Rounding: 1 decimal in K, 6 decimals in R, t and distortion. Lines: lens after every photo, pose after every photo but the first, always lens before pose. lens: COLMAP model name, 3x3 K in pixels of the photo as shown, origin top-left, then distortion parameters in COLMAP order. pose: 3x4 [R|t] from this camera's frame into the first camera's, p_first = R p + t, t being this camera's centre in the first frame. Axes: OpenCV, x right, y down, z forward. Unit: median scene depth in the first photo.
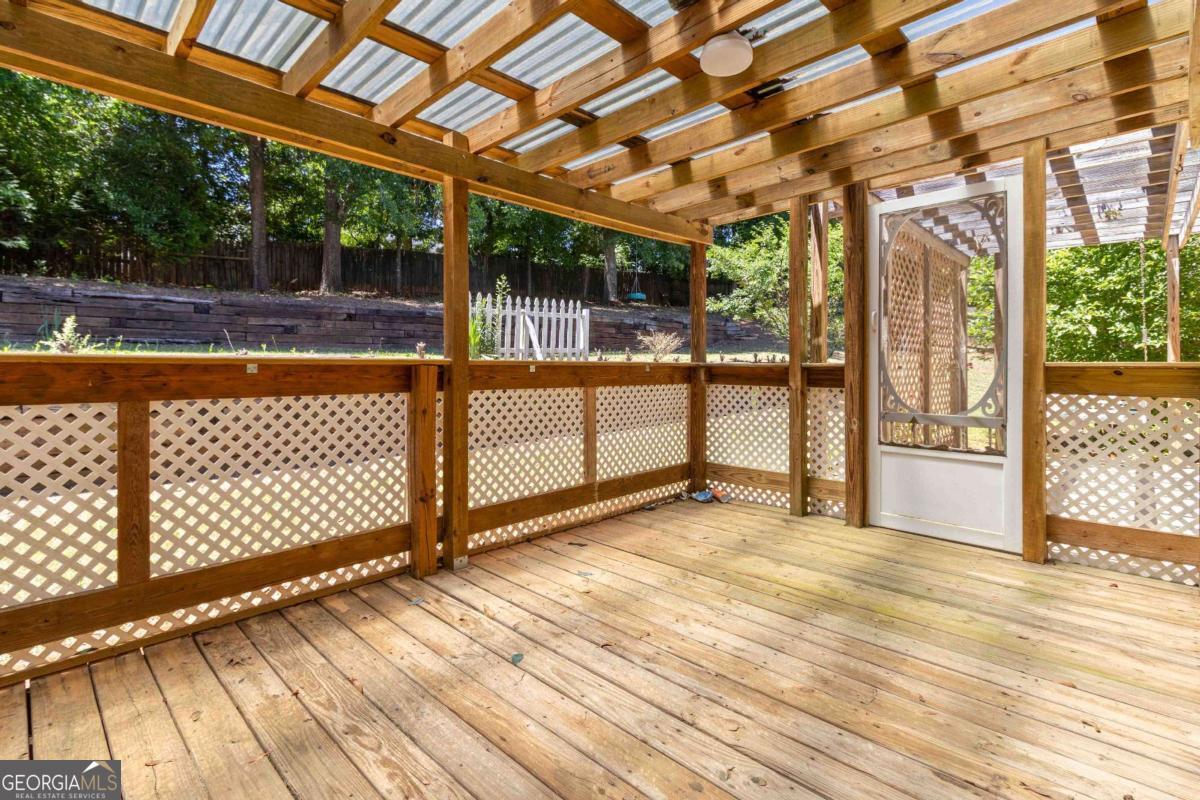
lens RADIAL K [[562.8, 0, 602.9], [0, 562.8, 370.7], [0, 0, 1]] dist [-0.000439, -0.000069]
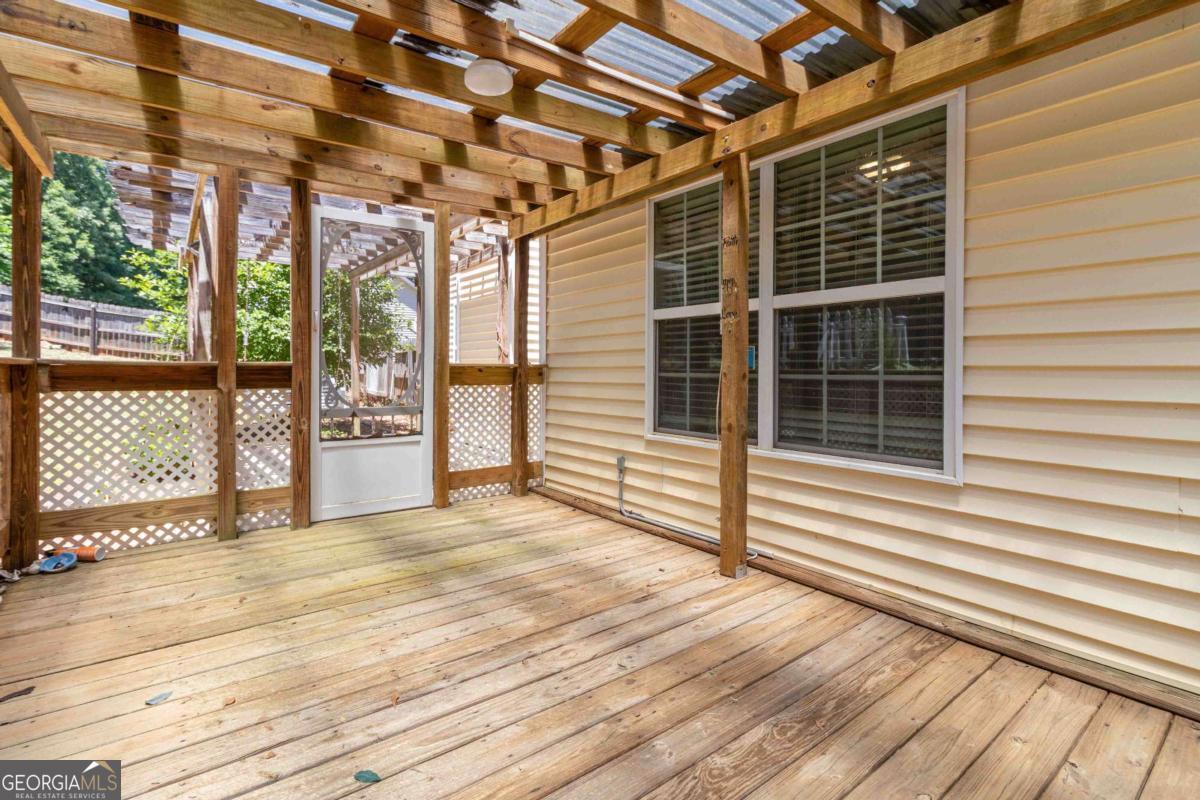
lens RADIAL K [[562.8, 0, 602.9], [0, 562.8, 370.7], [0, 0, 1]] dist [-0.000439, -0.000069]
pose [[0.151835, -0.005634, 0.988390, -0.660146], [0.003666, 0.999980, 0.005137, -0.002843], [-0.988399, 0.002844, 0.151852, 0.489103]]
